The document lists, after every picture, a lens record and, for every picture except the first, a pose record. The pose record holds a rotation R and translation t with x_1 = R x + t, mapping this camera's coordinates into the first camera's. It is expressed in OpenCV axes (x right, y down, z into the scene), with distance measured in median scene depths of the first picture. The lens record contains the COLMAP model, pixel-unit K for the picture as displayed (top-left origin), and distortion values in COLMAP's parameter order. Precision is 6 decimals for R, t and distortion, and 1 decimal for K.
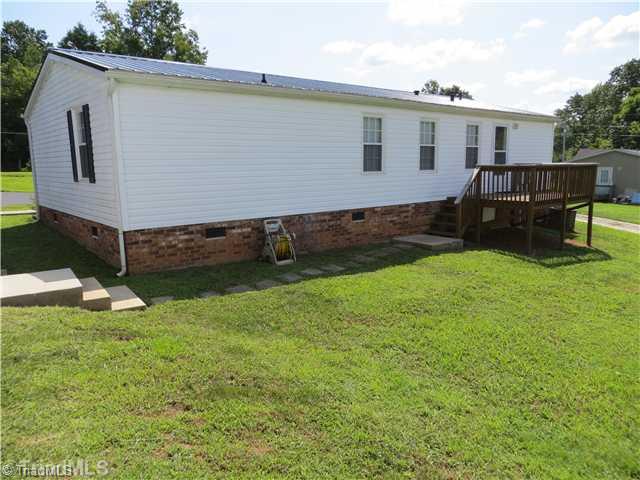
lens RADIAL K [[469.9, 0, 317.6], [0, 469.9, 242.3], [0, 0, 1]] dist [-0.028272, 0.012260]
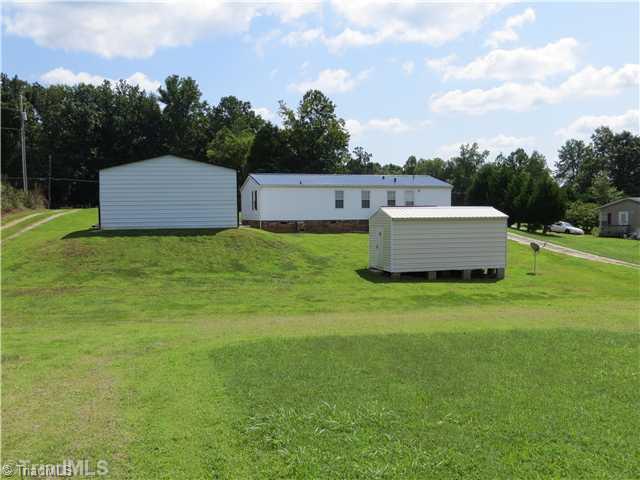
lens RADIAL K [[469.9, 0, 321.1], [0, 469.9, 239.2], [0, 0, 1]] dist [-0.028272, 0.012260]
pose [[0.937415, 0.024898, -0.347324, 0.205536], [-0.061784, 0.993507, -0.095531, 0.067126], [0.342691, 0.111011, 0.932866, -0.360381]]
